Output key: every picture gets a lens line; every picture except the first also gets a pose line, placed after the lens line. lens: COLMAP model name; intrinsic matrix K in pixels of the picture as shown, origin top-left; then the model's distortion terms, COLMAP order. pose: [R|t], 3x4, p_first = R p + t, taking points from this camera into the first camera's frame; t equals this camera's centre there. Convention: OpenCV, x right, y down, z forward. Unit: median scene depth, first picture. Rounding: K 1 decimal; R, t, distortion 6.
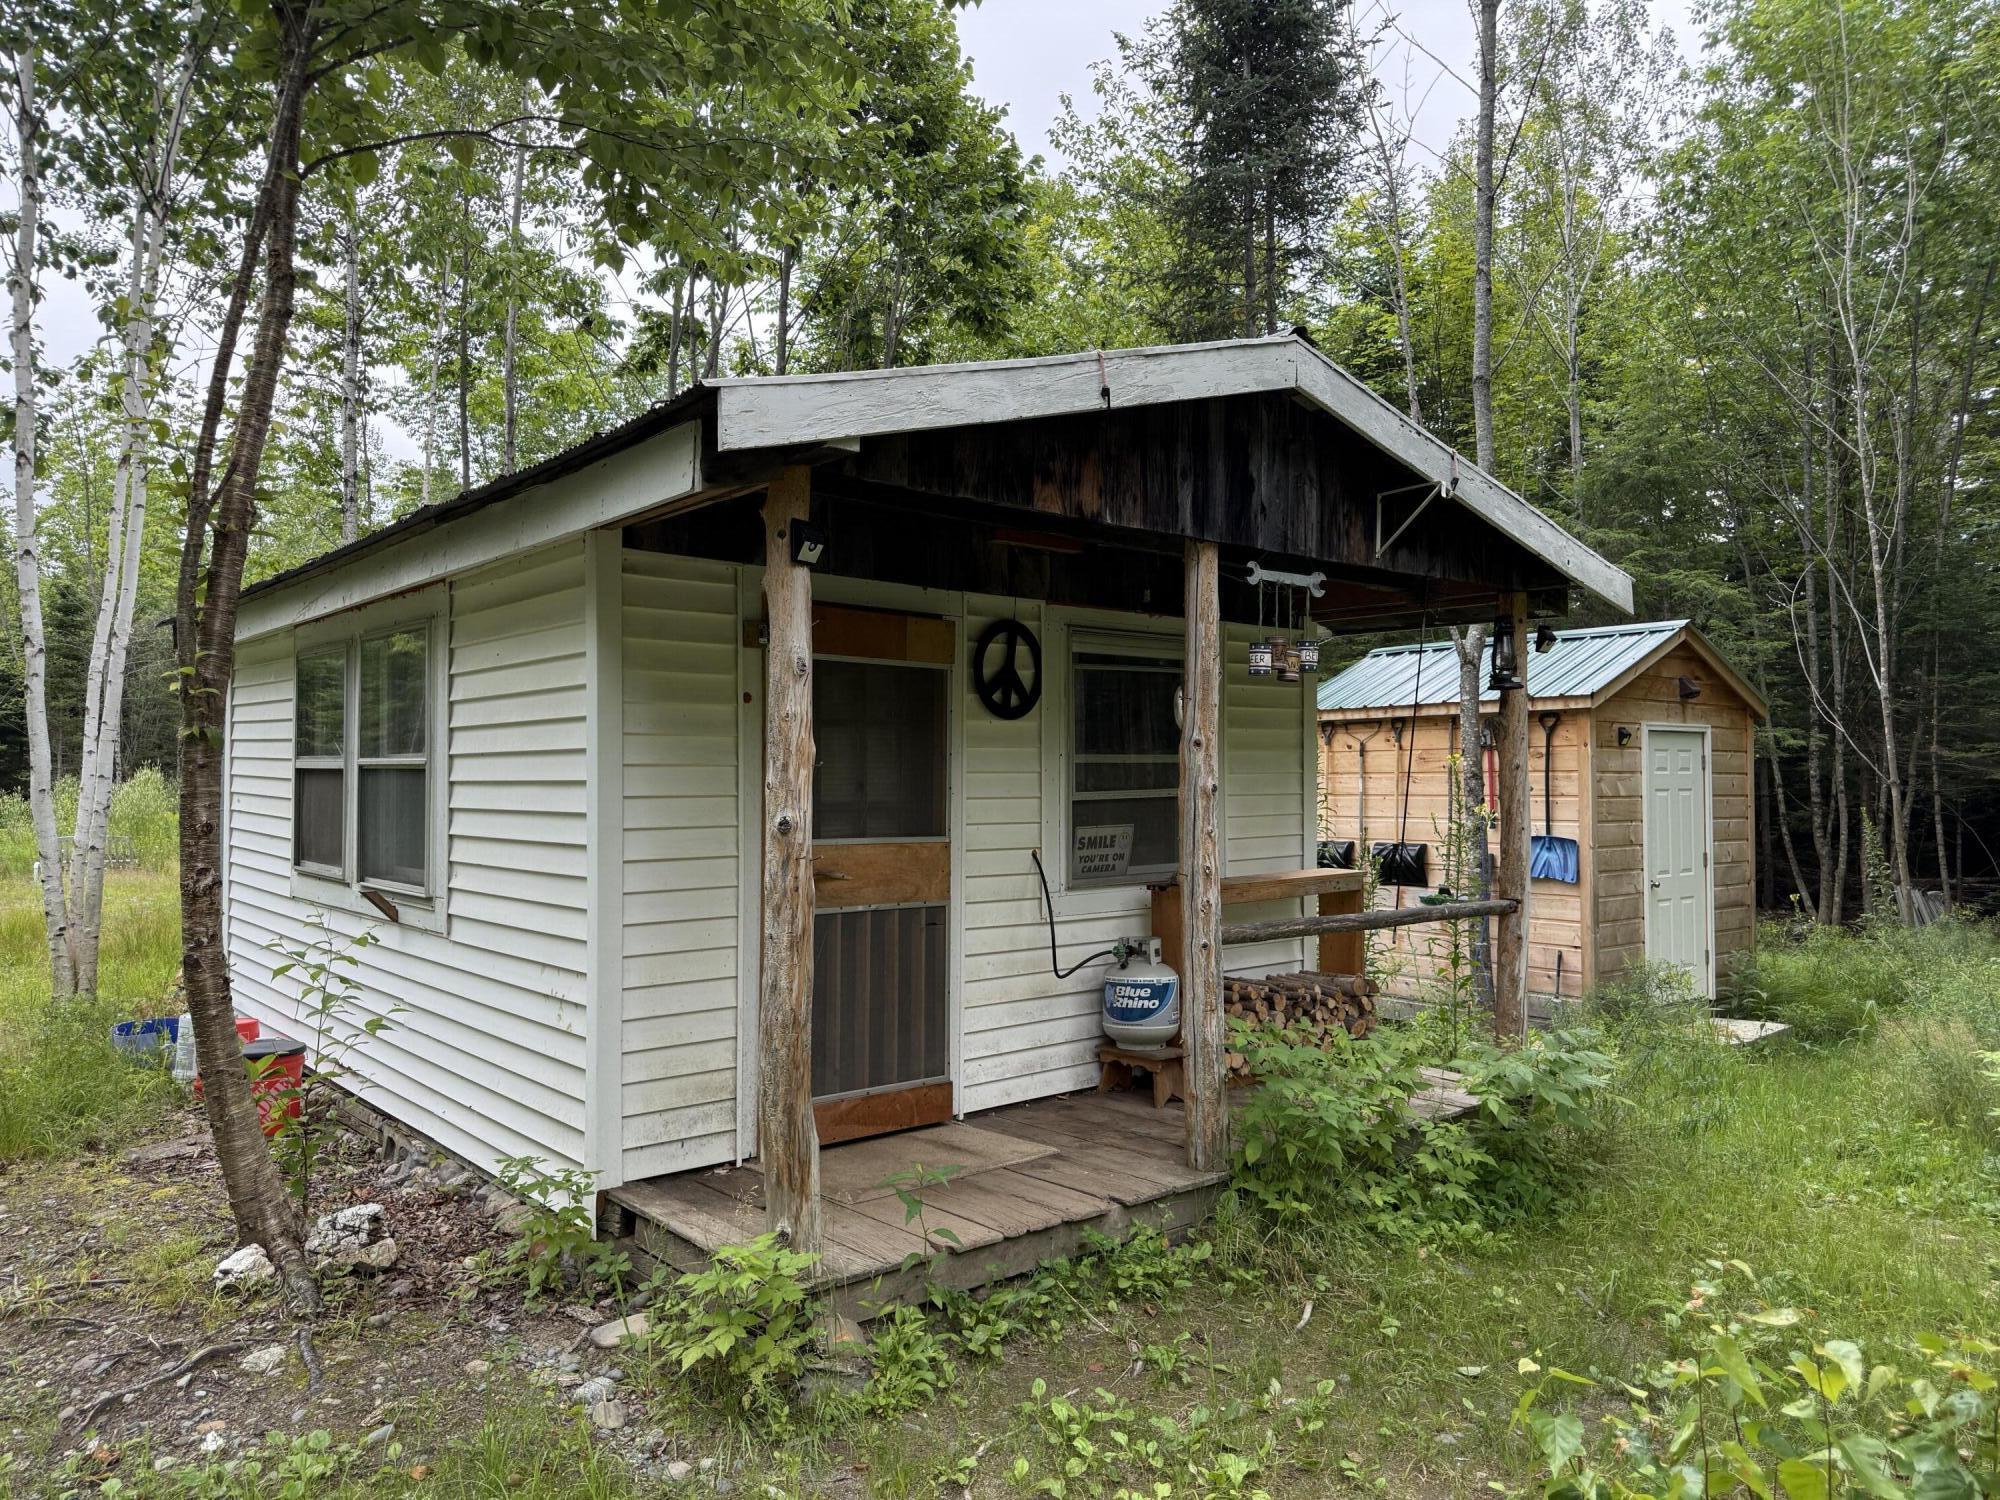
lens RADIAL K [[1394.2, 0, 984.2], [0, 1394.2, 743.7], [0, 0, 1]] dist [0.032485, -0.054402]
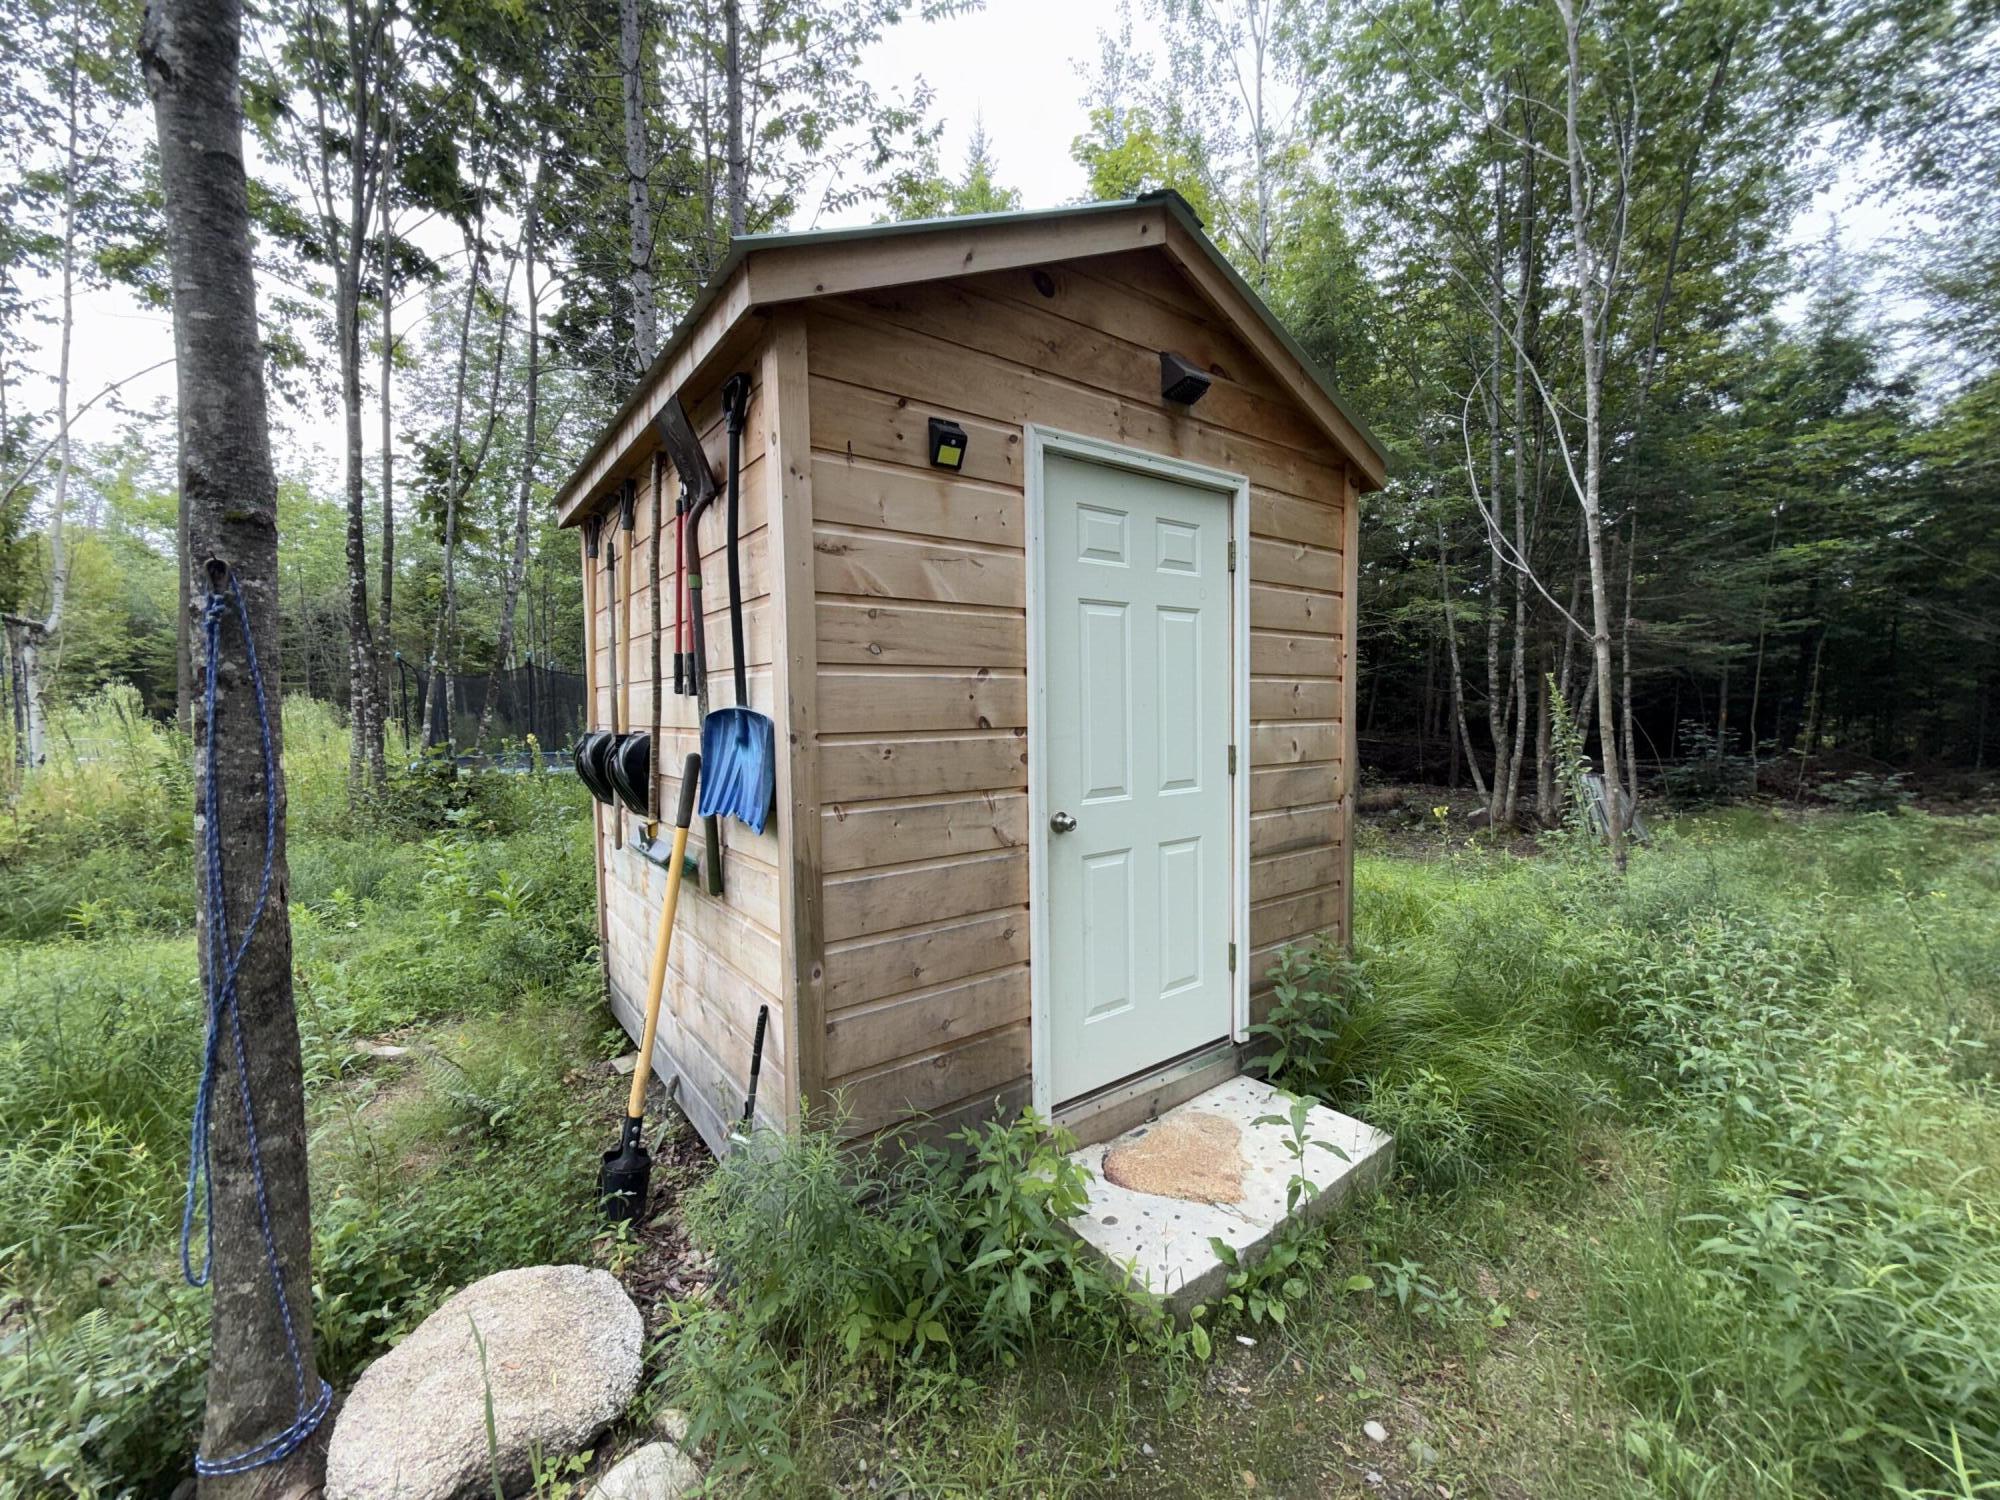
lens RADIAL K [[807.6, 0, 995.4], [0, 807.6, 760.6], [0, 0, 1]] dist [0.000335, -0.000974]
pose [[0.999541, -0.014965, -0.026348, 0.486169], [0.017369, 0.995468, 0.093495, 0.061477], [0.024830, -0.093910, 0.995271, 0.794524]]
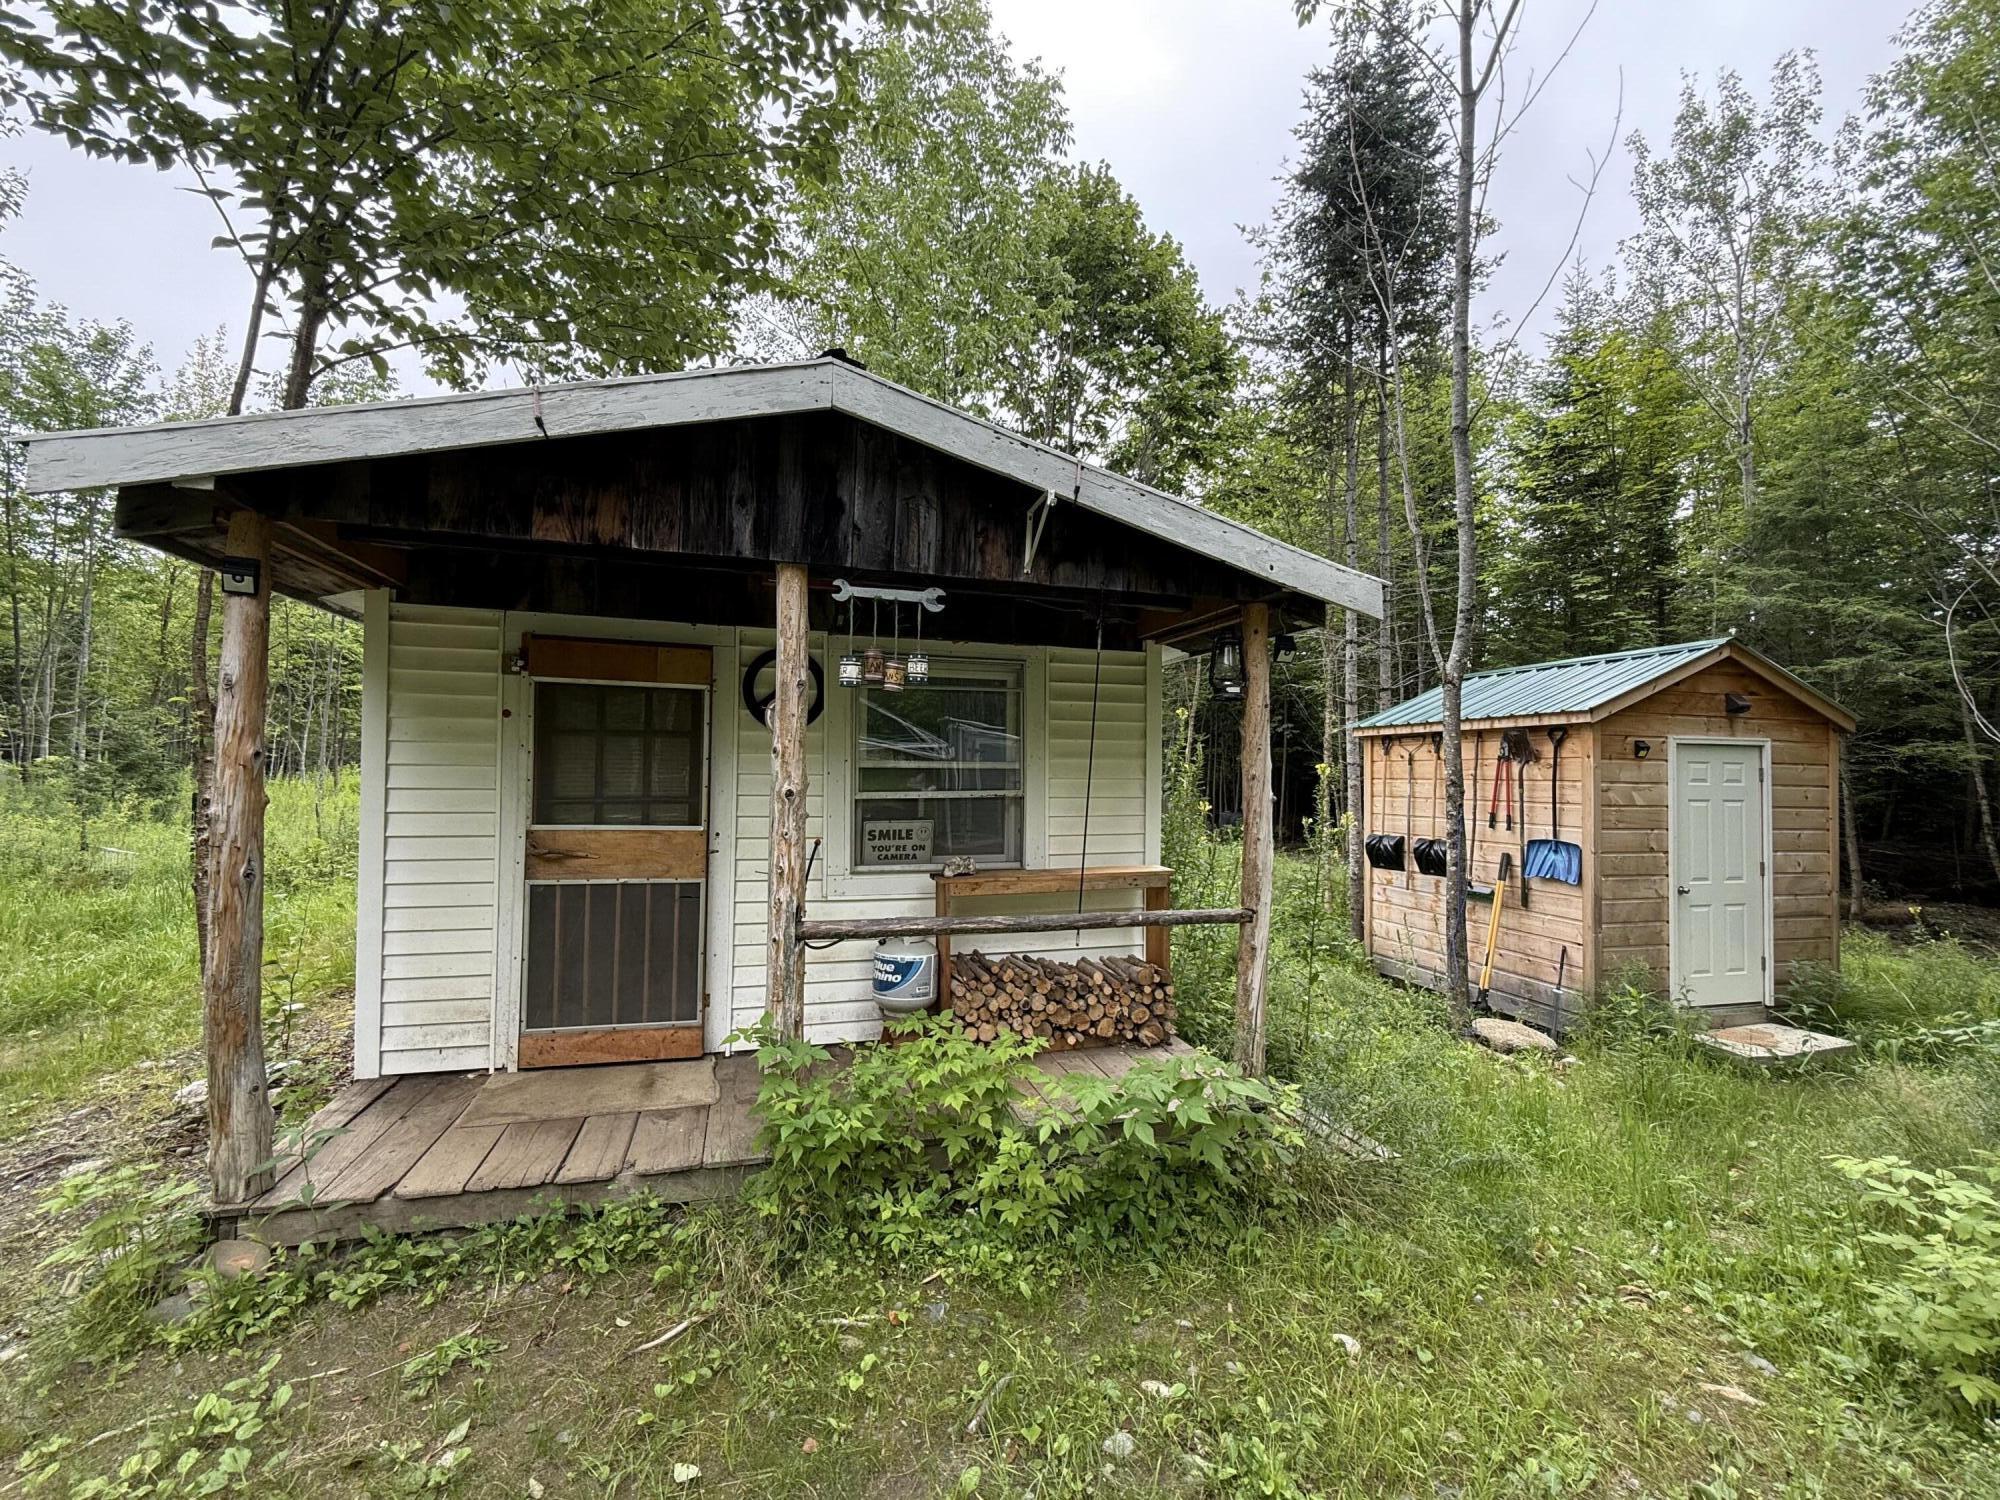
lens RADIAL K [[842.8, 0, 1009.9], [0, 842.8, 748.6], [0, 0, 1]] dist [-0.004992, 0.000684]
pose [[0.915886, 0.005301, -0.401404, 0.281553], [-0.006829, 0.999974, -0.002376, -0.000721], [0.401381, 0.004917, 0.915898, 0.231841]]
